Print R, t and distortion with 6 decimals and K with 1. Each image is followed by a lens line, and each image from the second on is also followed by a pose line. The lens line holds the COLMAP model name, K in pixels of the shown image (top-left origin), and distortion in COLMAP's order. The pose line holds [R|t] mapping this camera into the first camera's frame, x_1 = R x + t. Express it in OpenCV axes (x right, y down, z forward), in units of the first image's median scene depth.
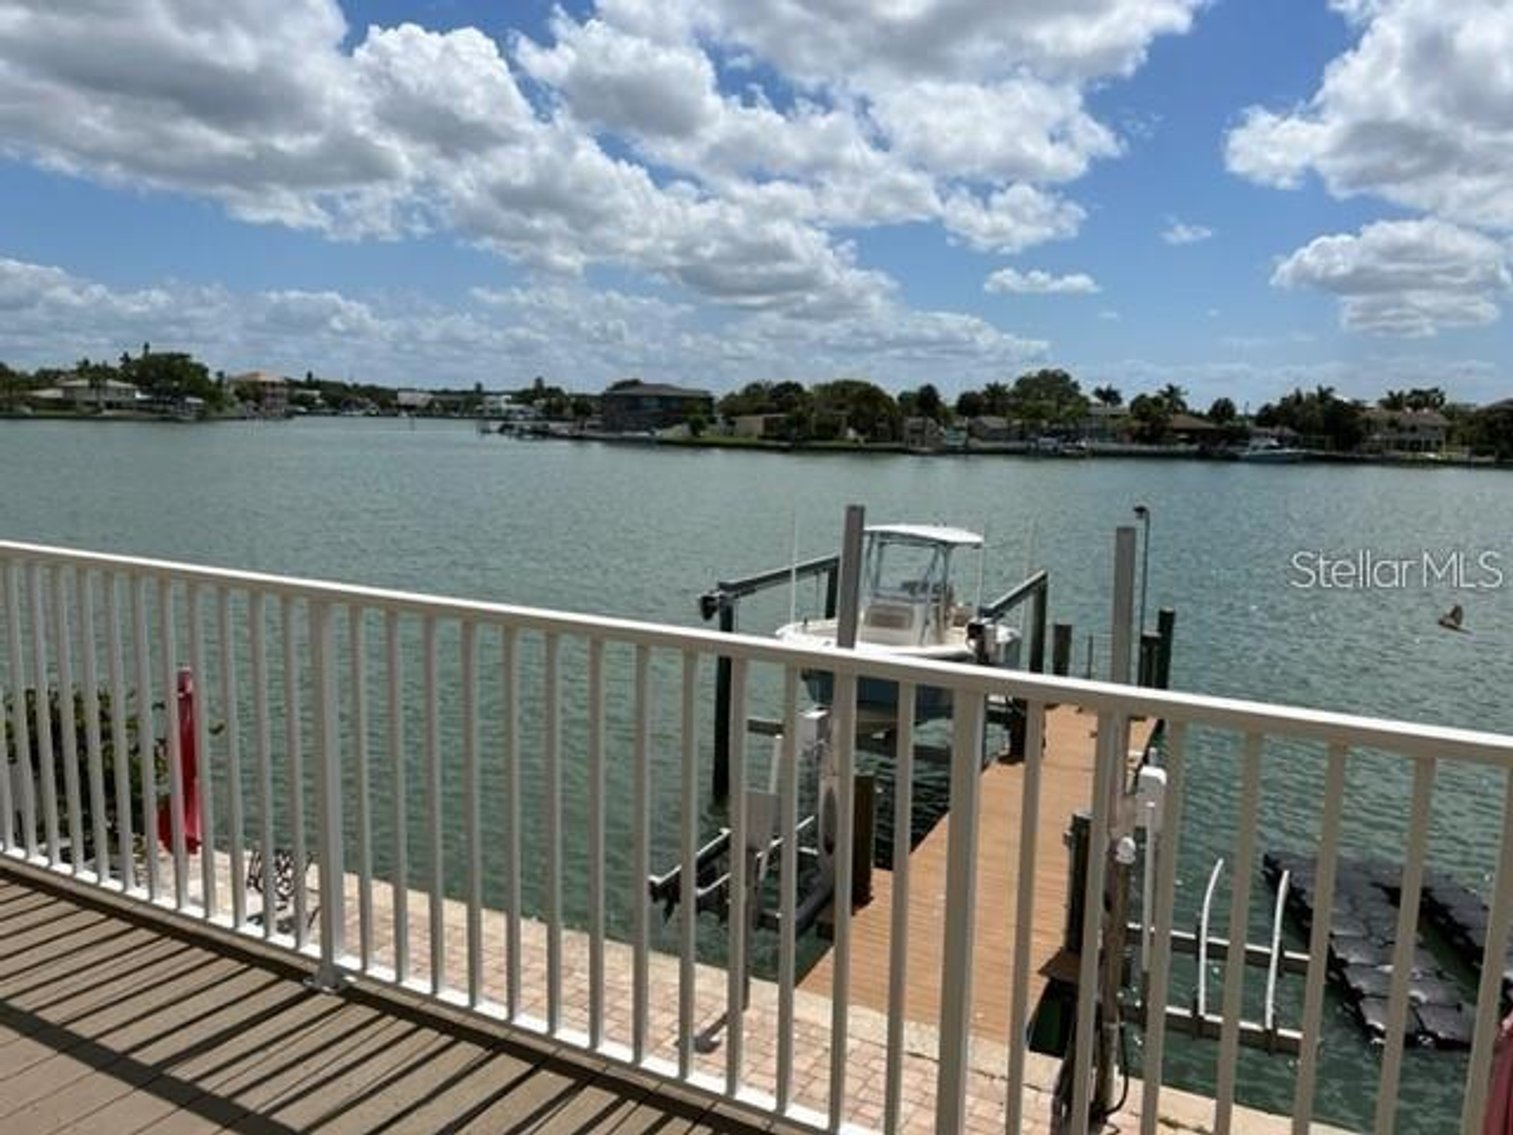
lens RADIAL K [[1158.3, 0, 795.8], [0, 1158.3, 562.7], [0, 0, 1]] dist [0.038386, -0.082310]
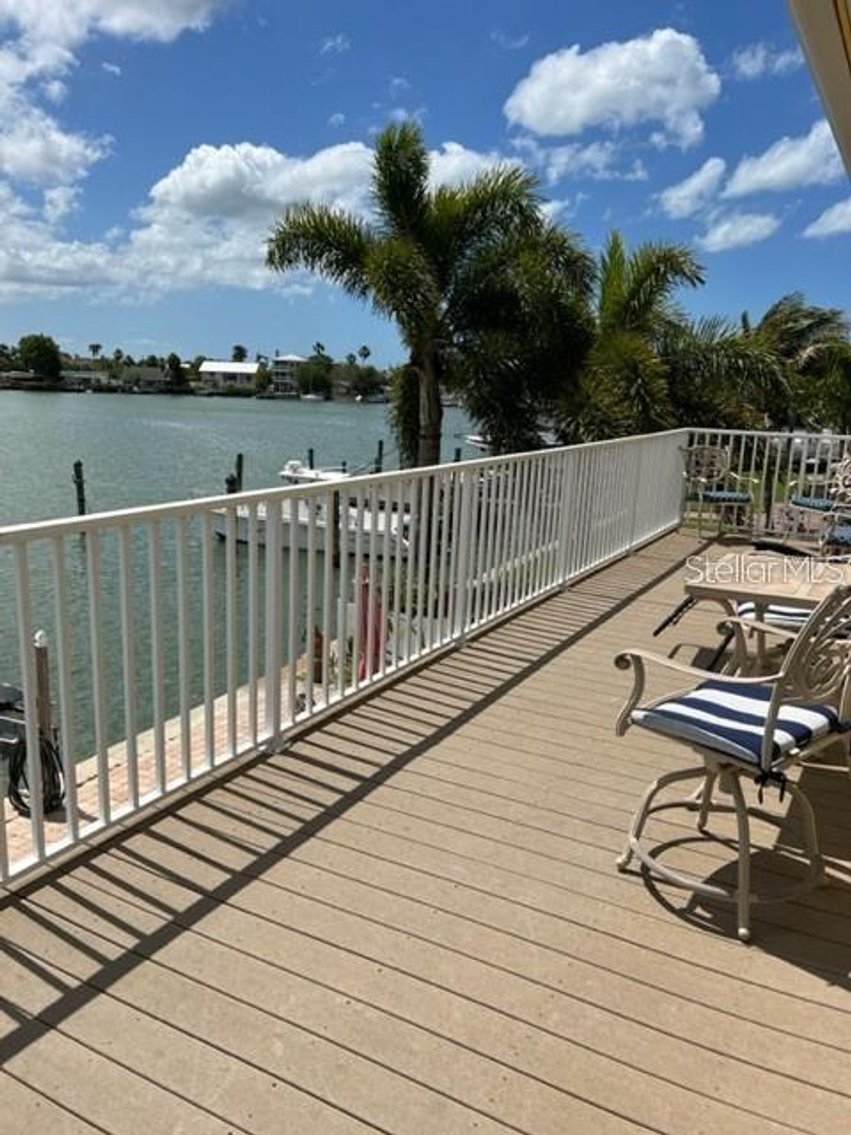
lens RADIAL K [[871.6, 0, 425.5], [0, 871.6, 567.5], [0, 0, 1]] dist [0.004085, -0.003306]
pose [[0.030975, -0.250678, 0.967575, -1.517984], [0.079084, 0.965619, 0.247639, -0.165996], [-0.996387, 0.068849, 0.049735, 0.719470]]
